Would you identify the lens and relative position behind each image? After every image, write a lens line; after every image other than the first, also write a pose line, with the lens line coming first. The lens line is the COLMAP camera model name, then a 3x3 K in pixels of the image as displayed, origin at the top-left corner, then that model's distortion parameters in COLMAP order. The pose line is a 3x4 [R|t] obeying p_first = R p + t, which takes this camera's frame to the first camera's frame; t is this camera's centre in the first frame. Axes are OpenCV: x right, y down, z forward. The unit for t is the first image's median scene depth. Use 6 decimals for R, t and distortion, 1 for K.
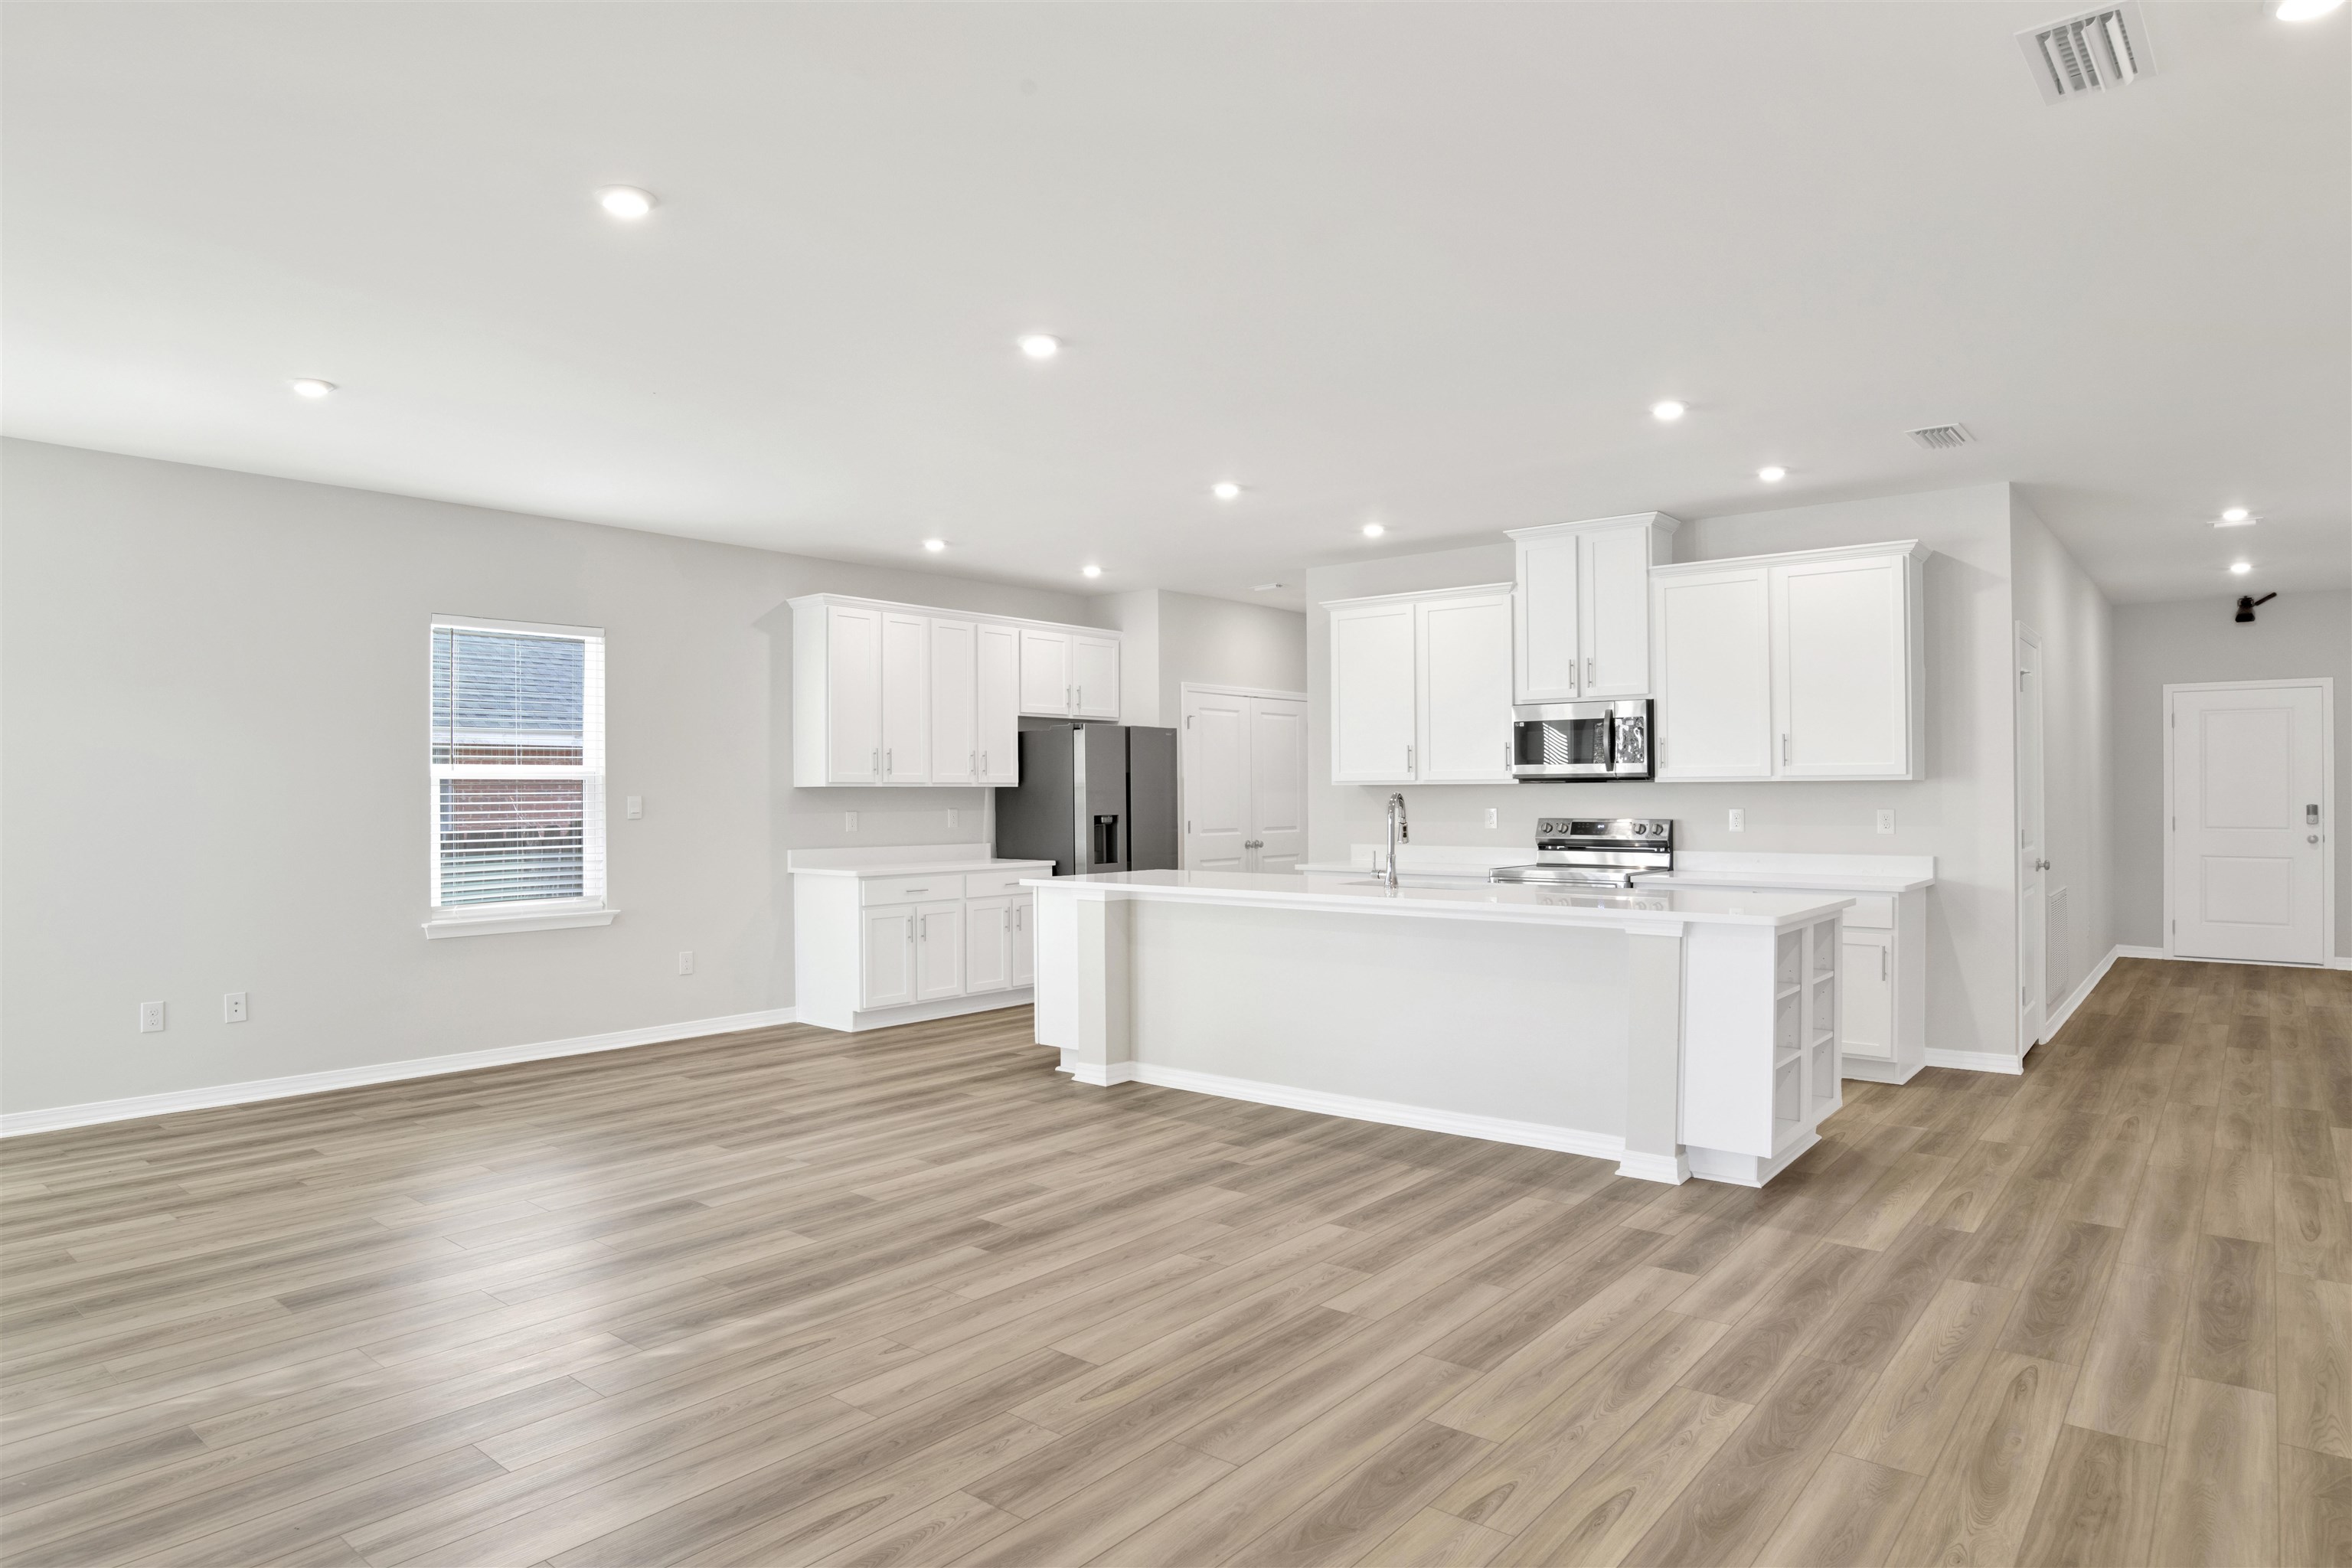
lens RADIAL K [[1372.4, 0, 1173.5], [0, 1372.4, 774.2], [0, 0, 1]] dist [-0.036740, 0.000596]
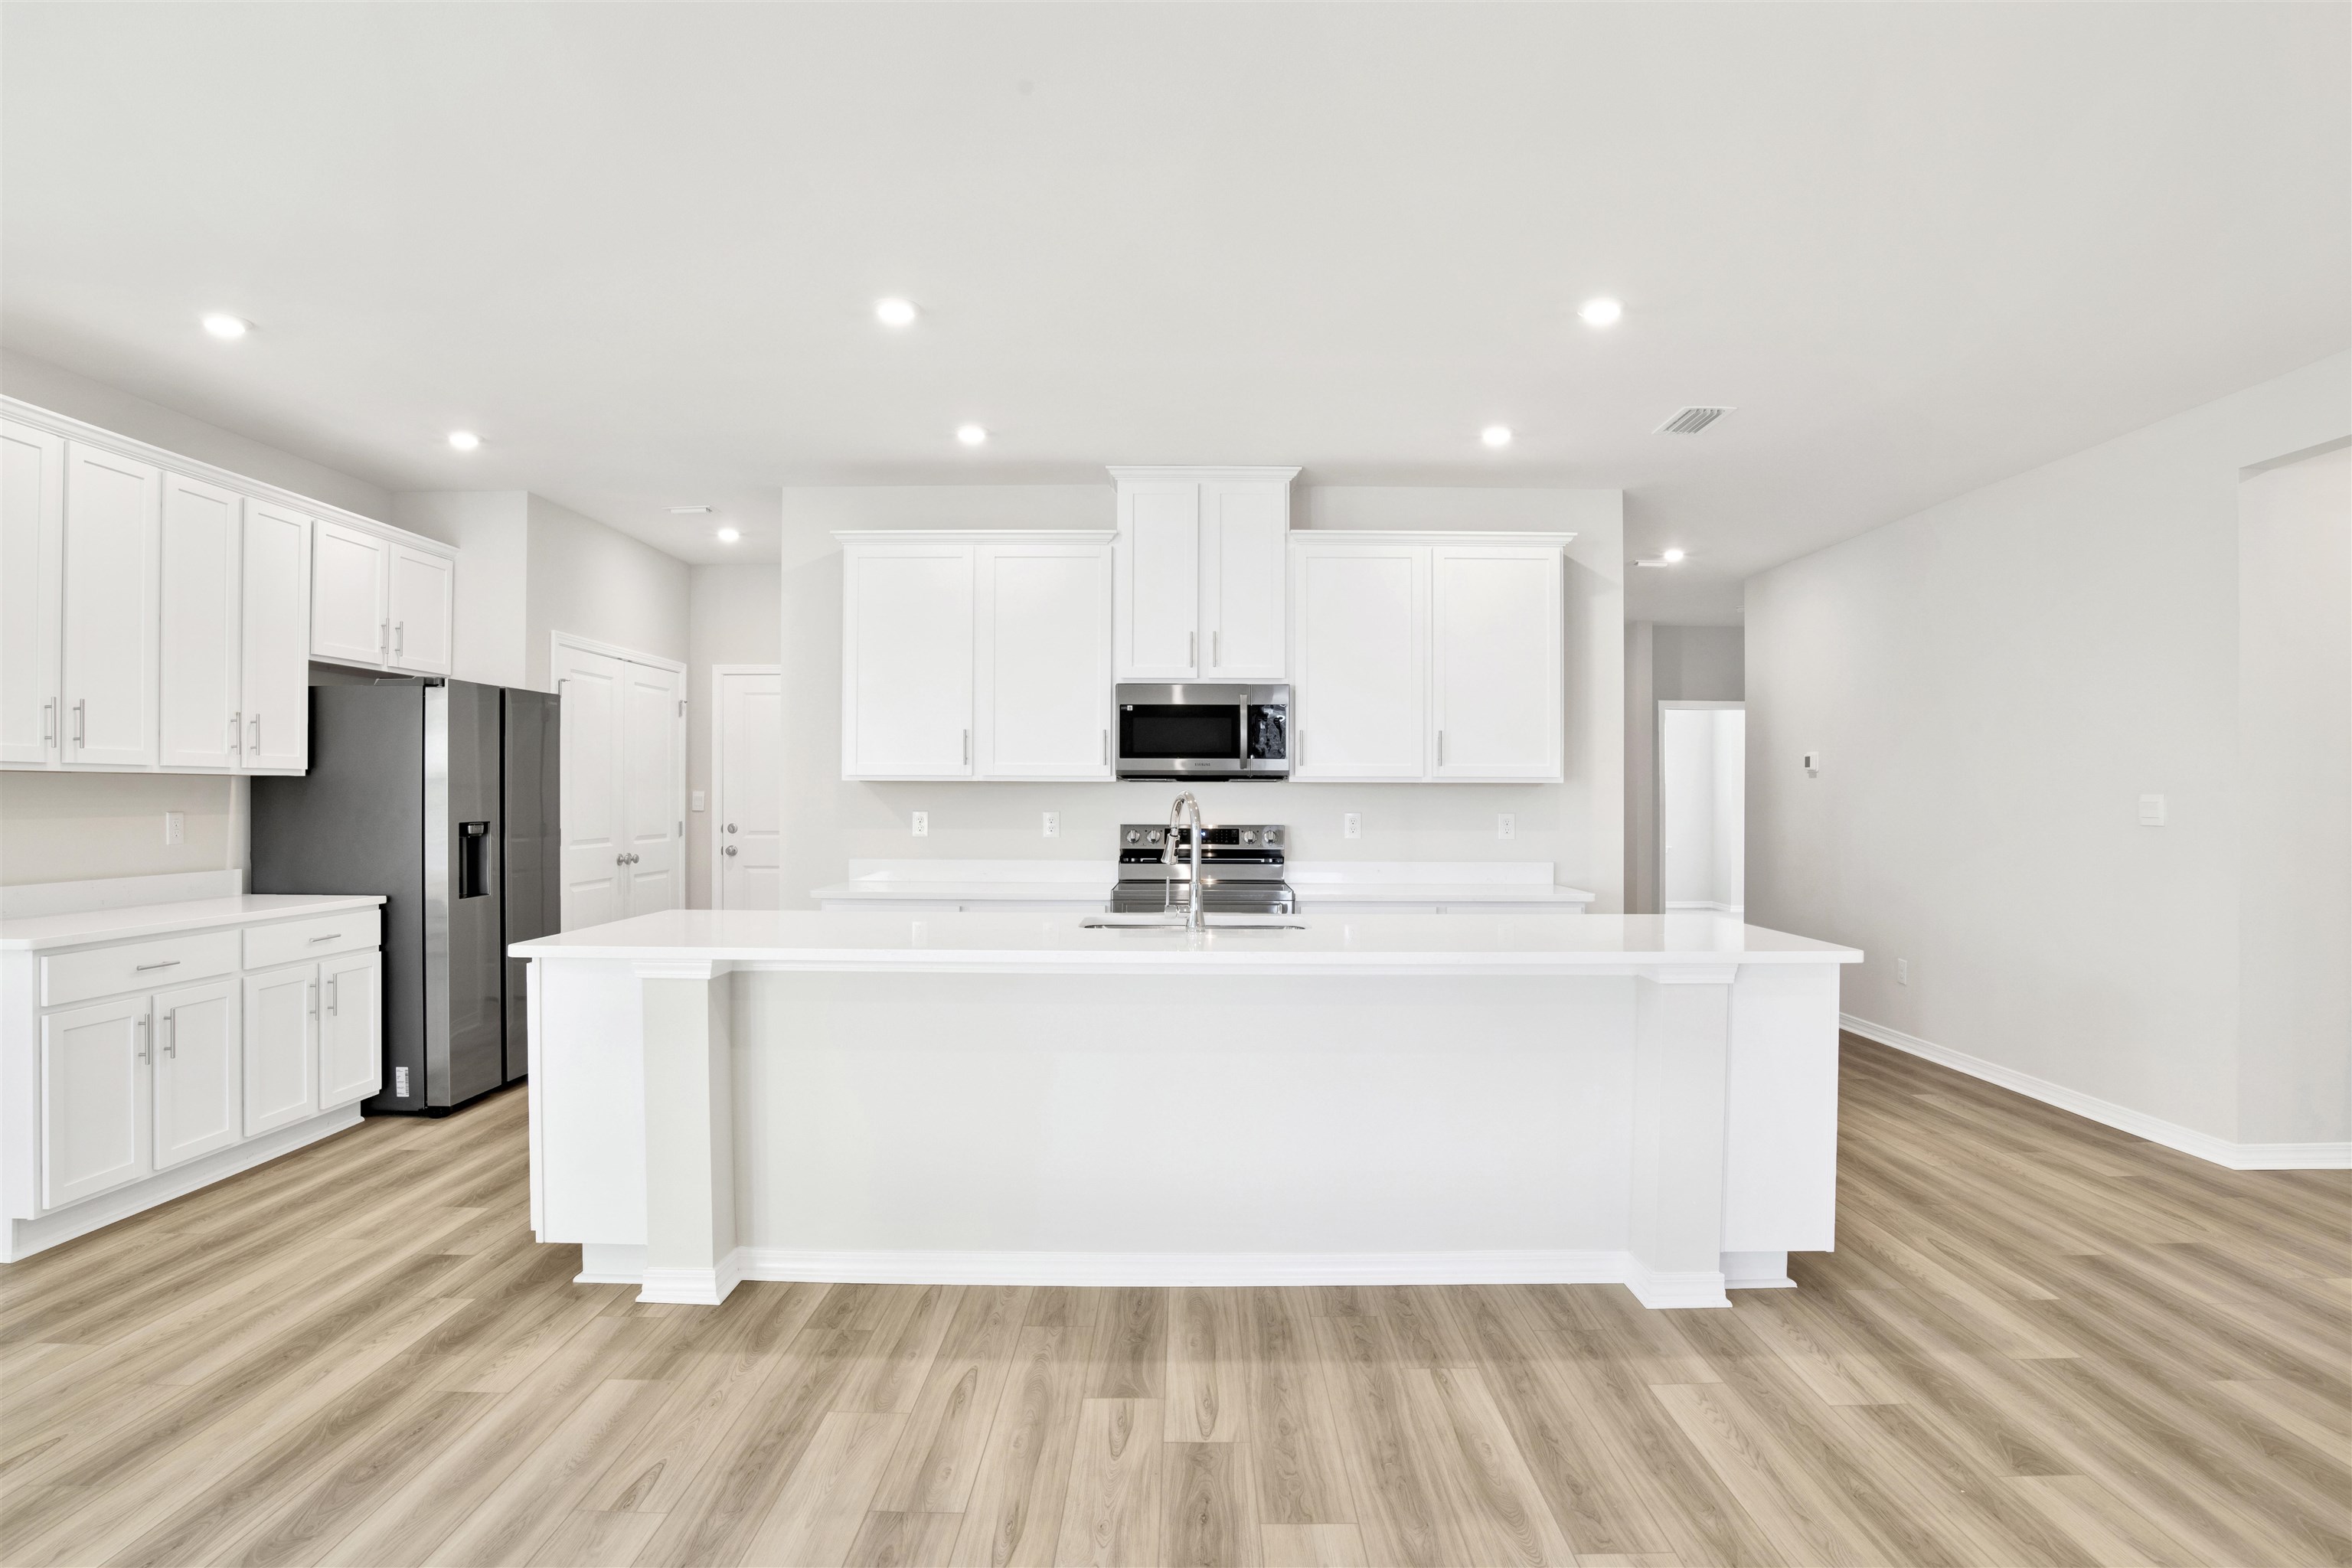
lens RADIAL K [[1256.3, 0, 1176.0], [0, 1256.3, 784.0], [0, 0, 1]] dist [-0.043101, 0.002909]
pose [[0.777936, 0.014322, 0.628180, -0.198370], [-0.015574, 0.999873, -0.003510, 0.011176], [-0.628151, -0.007052, 0.778060, 0.426105]]
